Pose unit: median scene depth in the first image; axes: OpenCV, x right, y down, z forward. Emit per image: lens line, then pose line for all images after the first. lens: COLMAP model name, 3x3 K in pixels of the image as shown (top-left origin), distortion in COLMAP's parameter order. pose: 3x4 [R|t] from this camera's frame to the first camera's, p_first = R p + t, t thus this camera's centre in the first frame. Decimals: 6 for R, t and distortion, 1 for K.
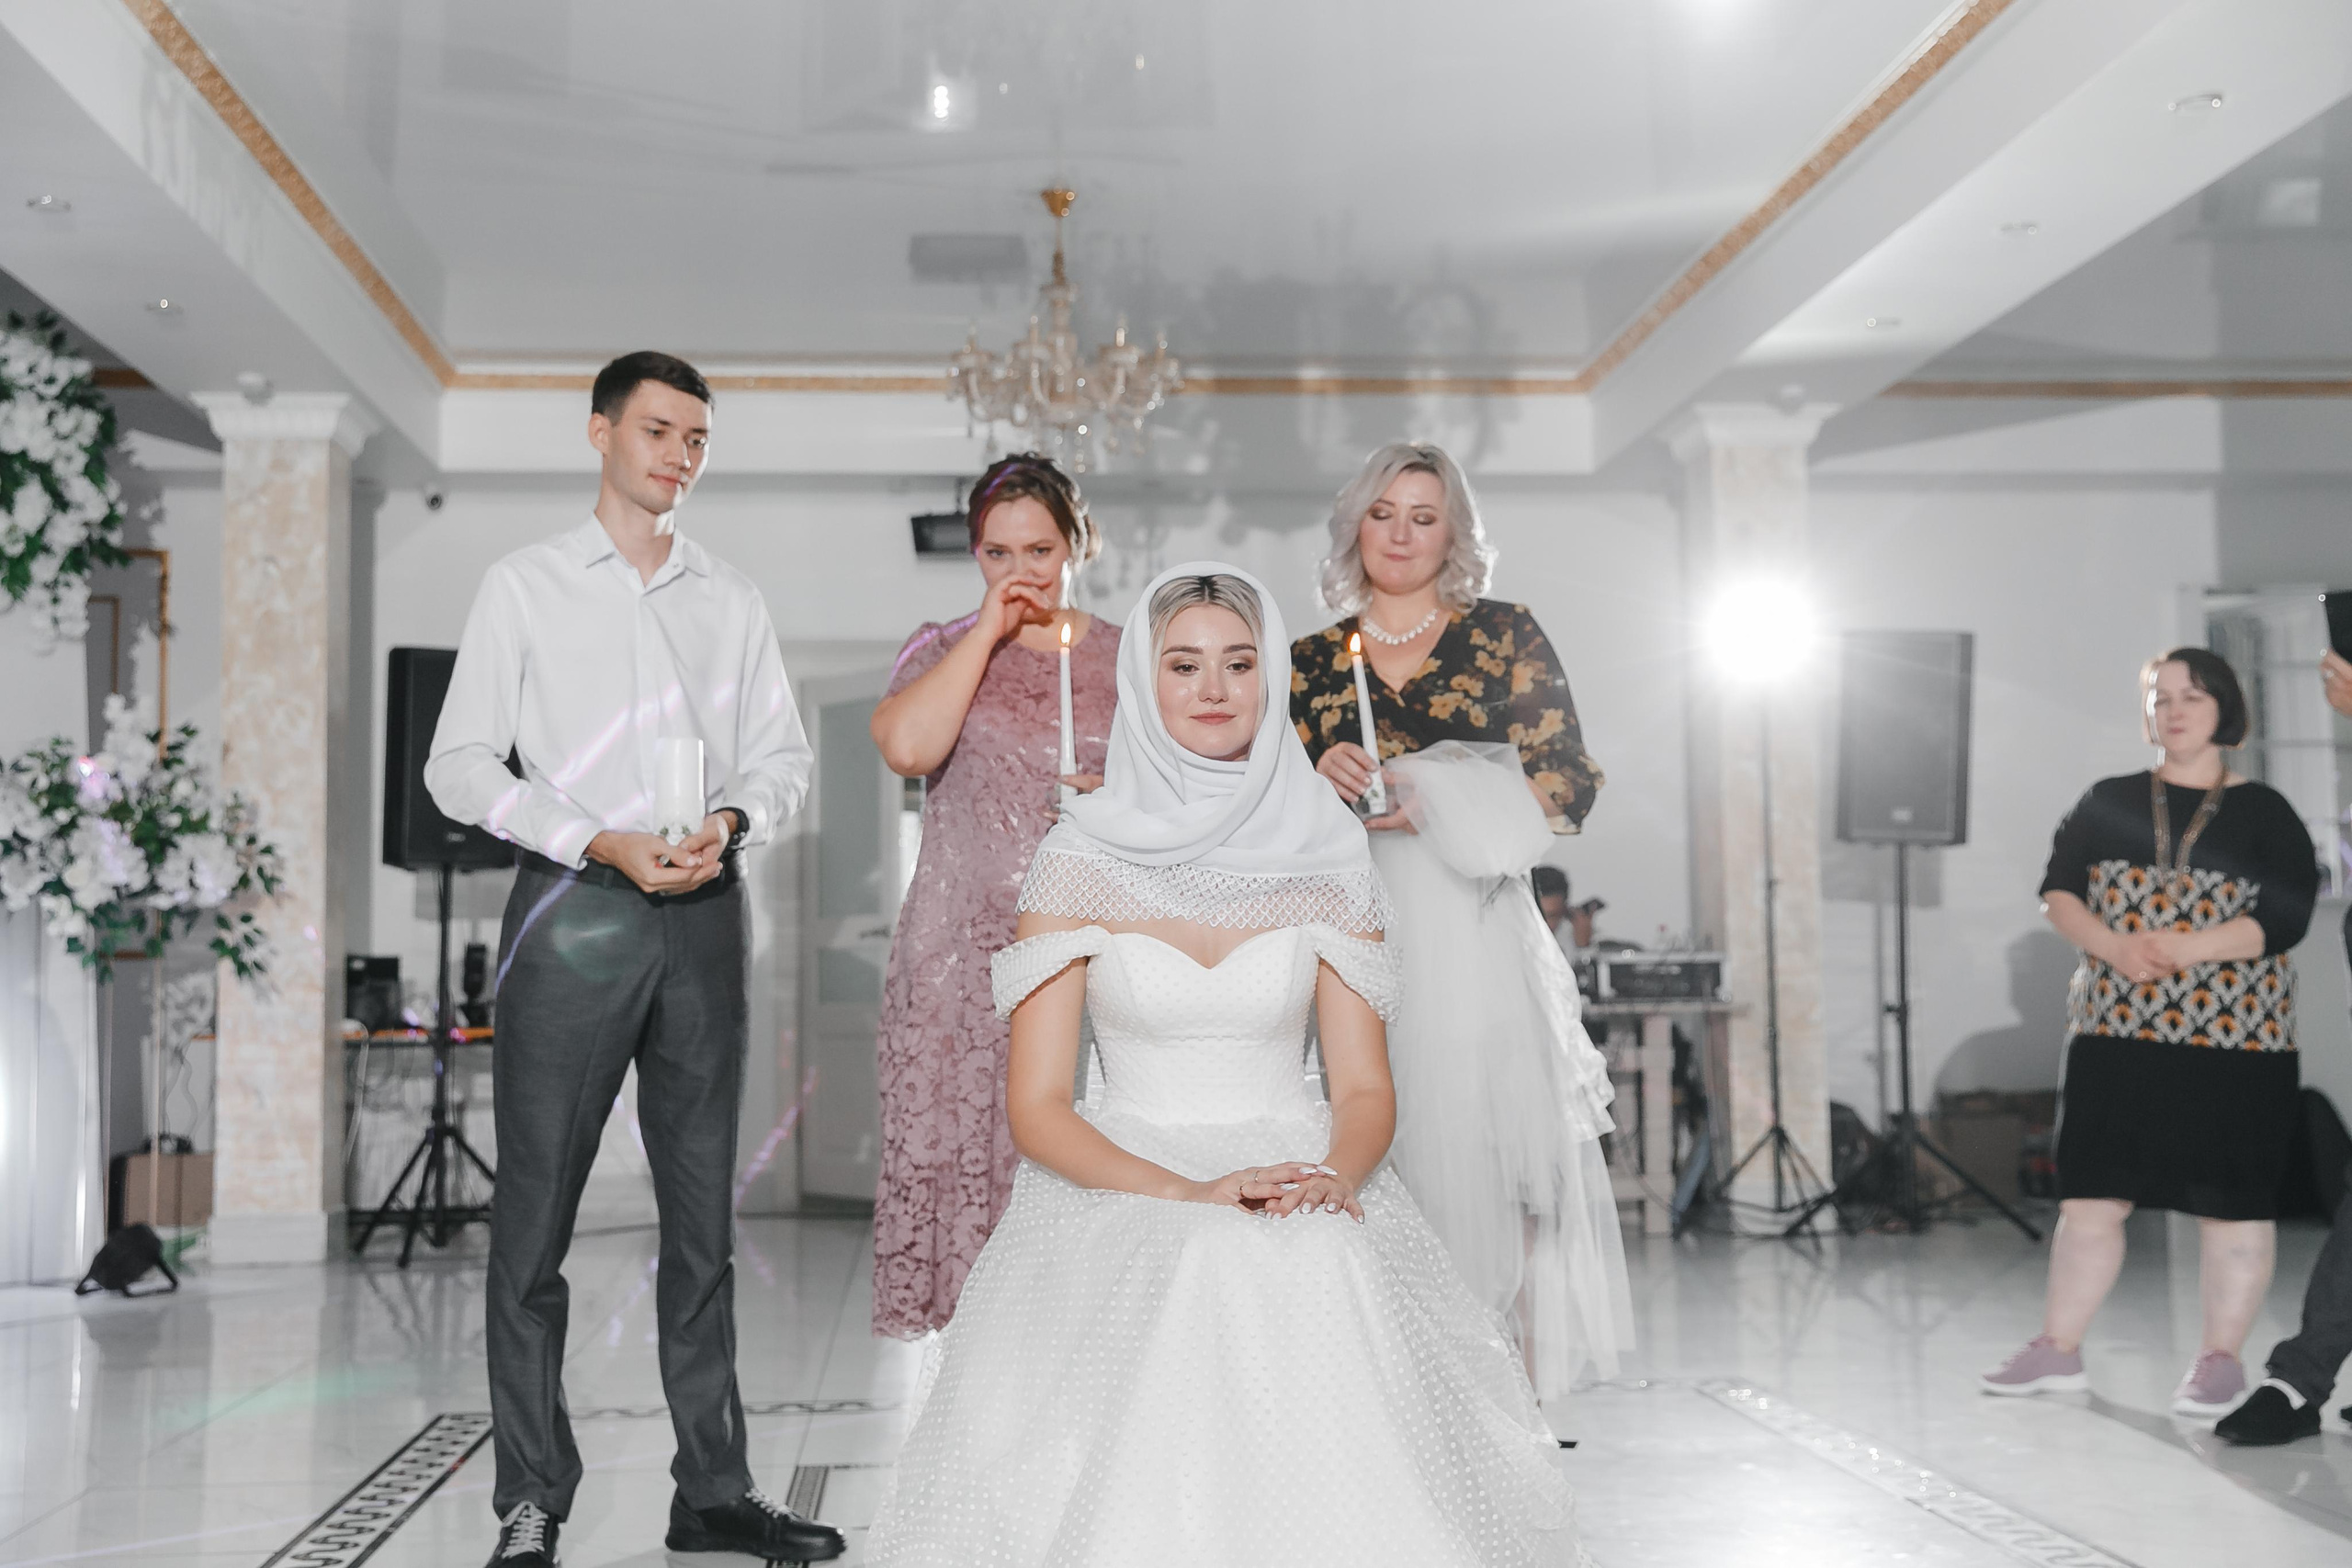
lens RADIAL K [[2822.6, 0, 1181.3], [0, 2822.6, 791.0], [0, 0, 1]] dist [0.038634, 0.000000]
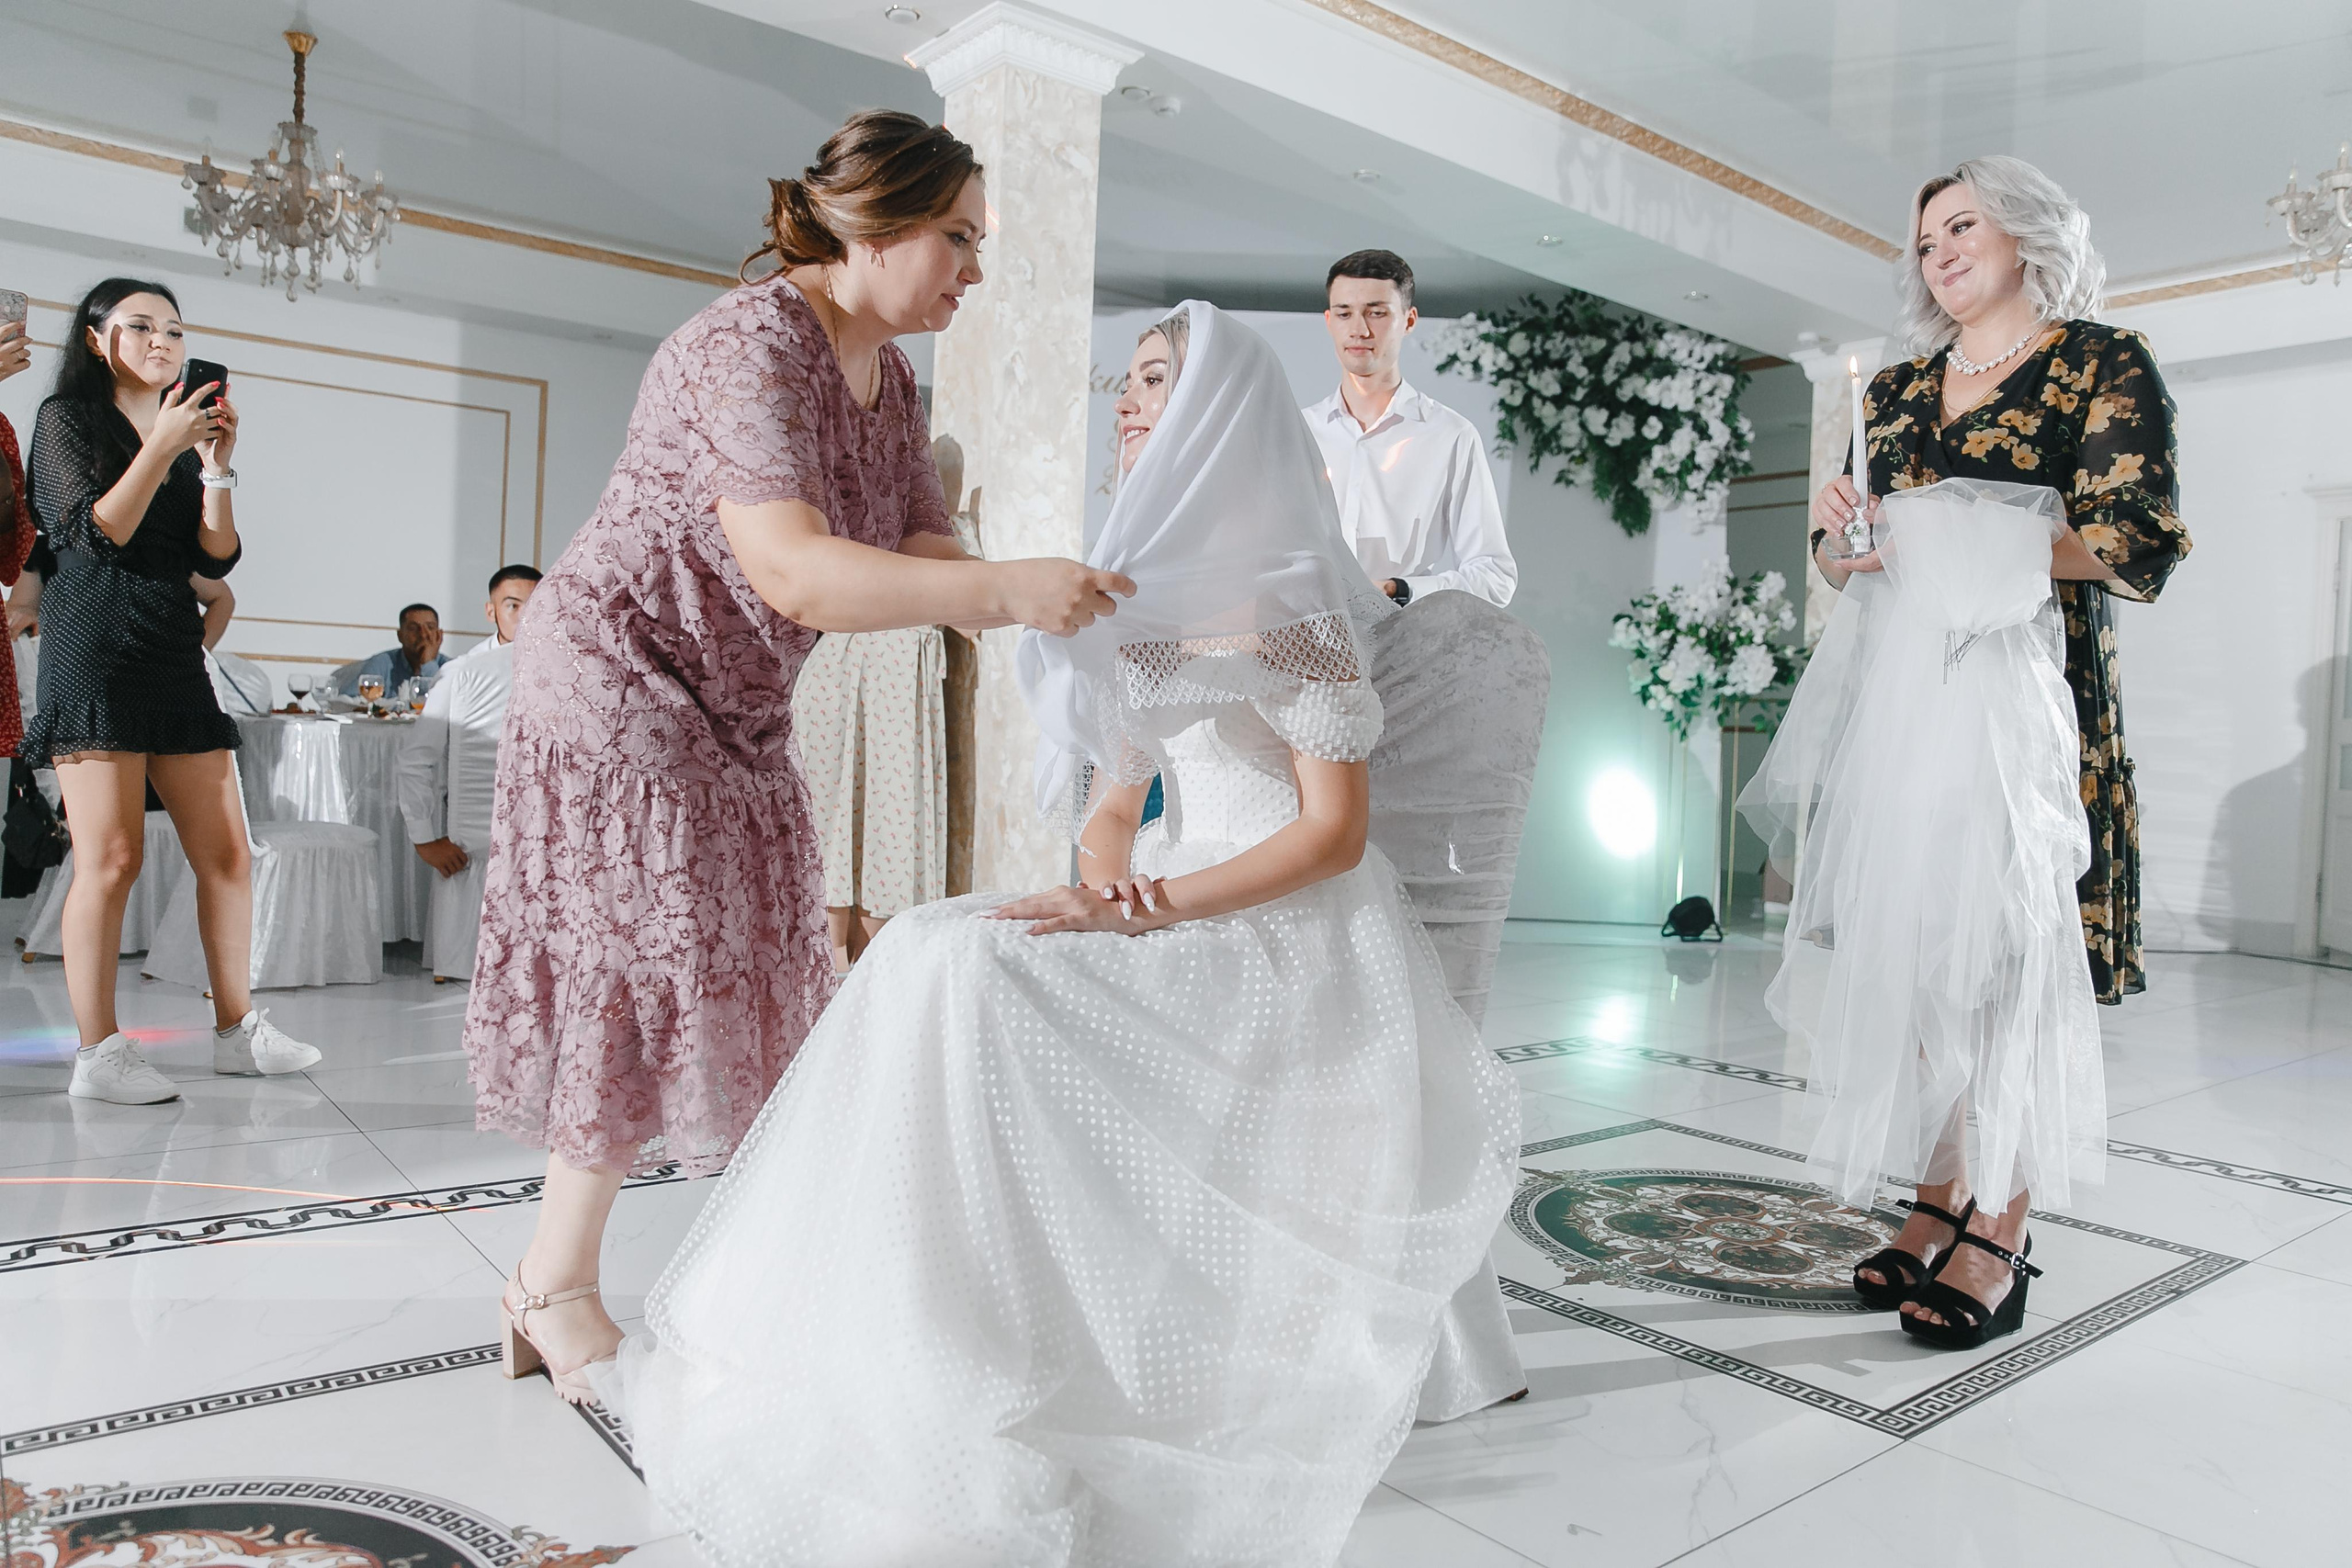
lens RADIAL K [[1572.4, 0, 1180.4], [0, 1572.4, 761.8], [0, 0, 1]] dist [-0.032349, 0.000916]
pose [[0.528307, 0.055027, -0.847269, 0.204248], [0.010632, 0.997391, 0.071406, 0.013908], [0.848987, -0.046733, 0.526343, 0.298569]]
